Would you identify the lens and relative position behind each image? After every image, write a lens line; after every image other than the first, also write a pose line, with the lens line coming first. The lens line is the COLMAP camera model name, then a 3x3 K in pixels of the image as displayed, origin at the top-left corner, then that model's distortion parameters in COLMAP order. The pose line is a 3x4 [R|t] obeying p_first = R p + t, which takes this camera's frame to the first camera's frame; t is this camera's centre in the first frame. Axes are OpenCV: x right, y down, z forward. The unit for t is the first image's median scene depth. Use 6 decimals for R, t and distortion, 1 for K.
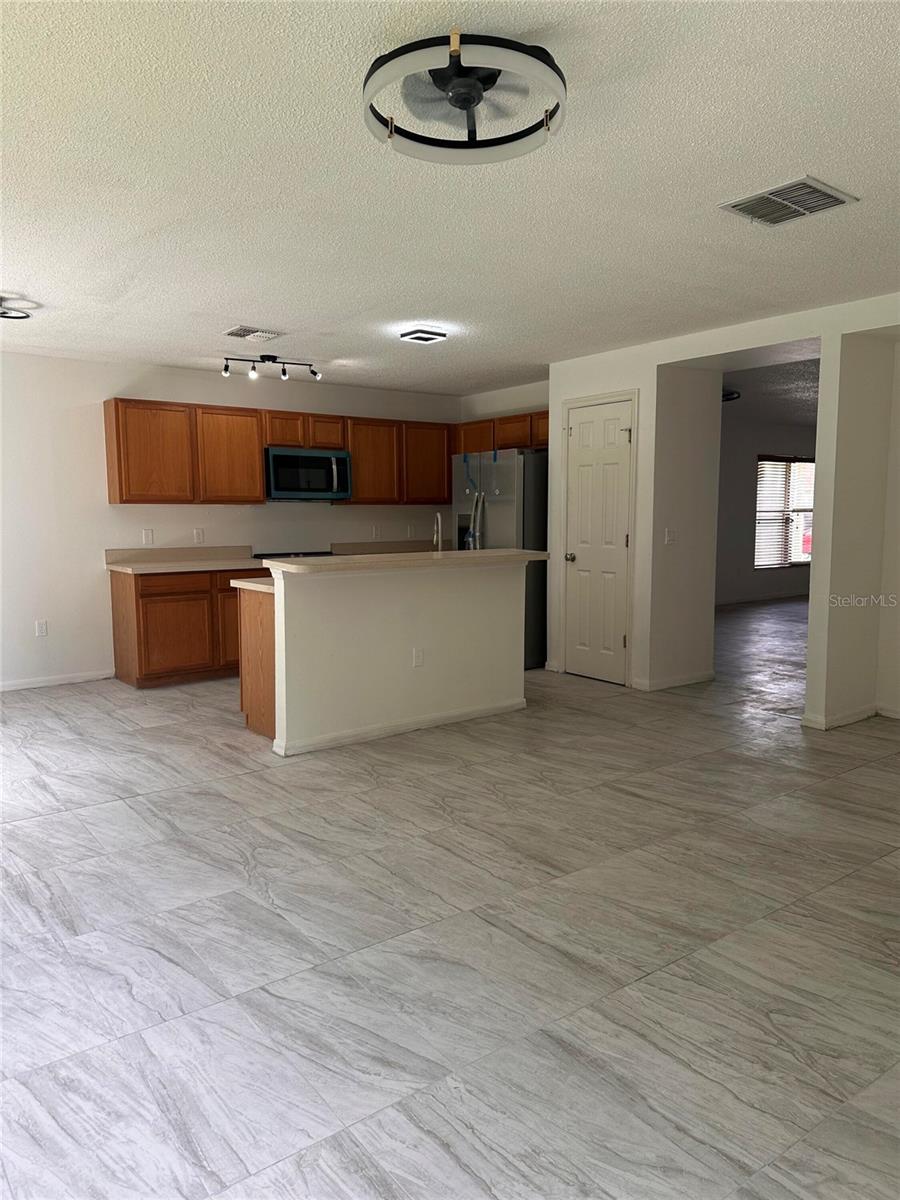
lens RADIAL K [[831.9, 0, 446.3], [0, 831.9, 602.5], [0, 0, 1]] dist [0.006970, -0.003513]
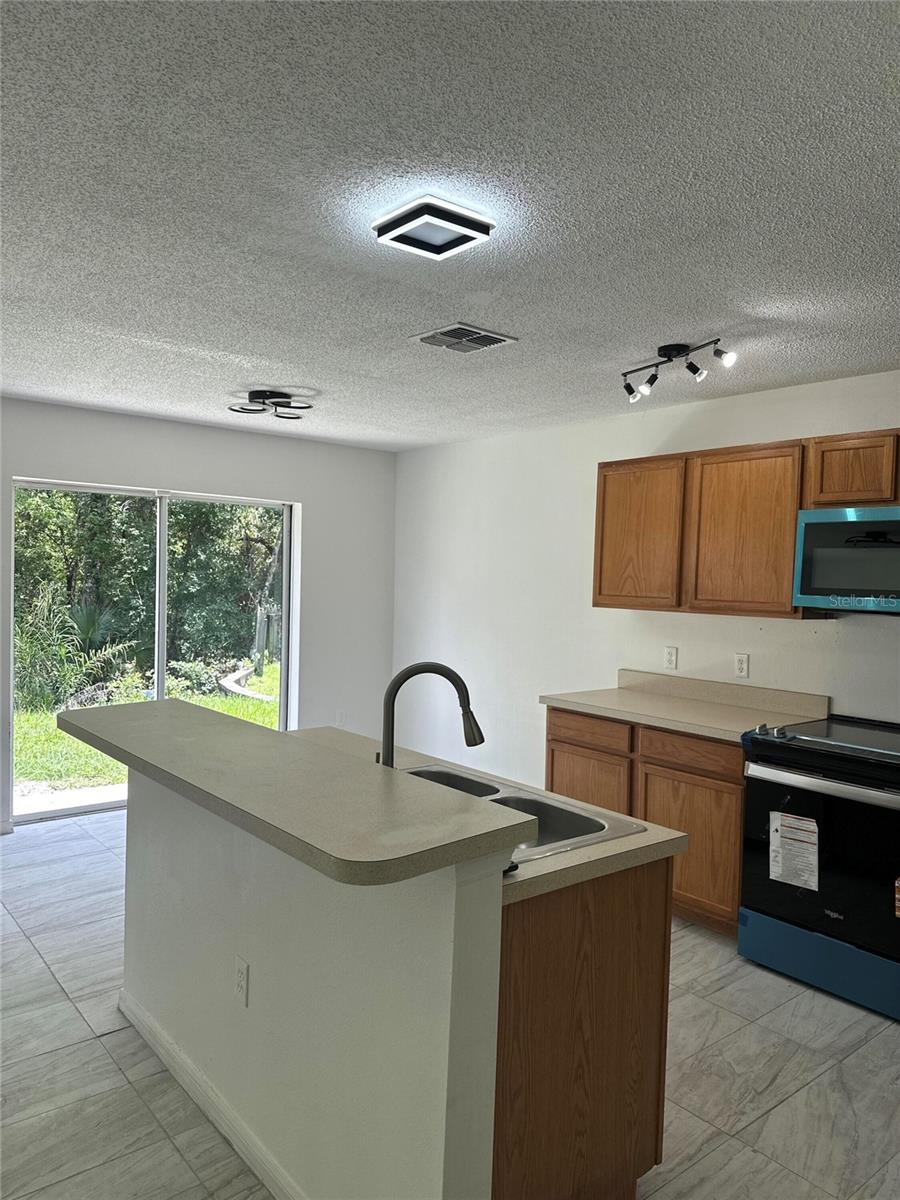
lens RADIAL K [[831.9, 0, 448.8], [0, 831.9, 602.0], [0, 0, 1]] dist [0.006970, -0.003513]
pose [[0.018279, 0.035512, -0.999202, 0.467054], [-0.125464, 0.991551, 0.032945, -0.187898], [0.991930, 0.124761, 0.022580, 1.229013]]
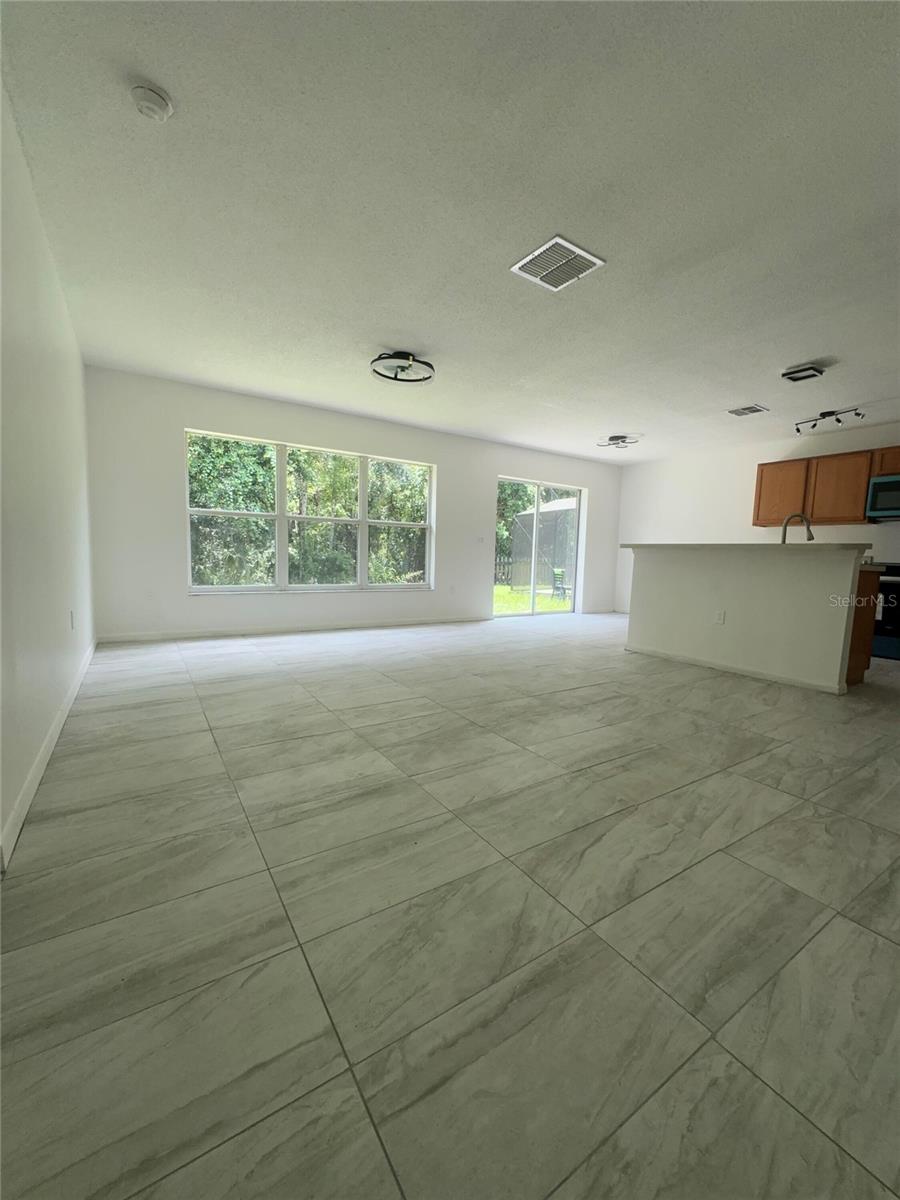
lens RADIAL K [[480.1, 0, 452.1], [0, 480.1, 606.2], [0, 0, 1]] dist [0.003938, 0.000750]
pose [[-0.064584, 0.109273, -0.991911, 0.931584], [-0.124901, 0.985285, 0.116675, 0.006752], [0.990065, 0.131426, -0.049986, 0.661668]]
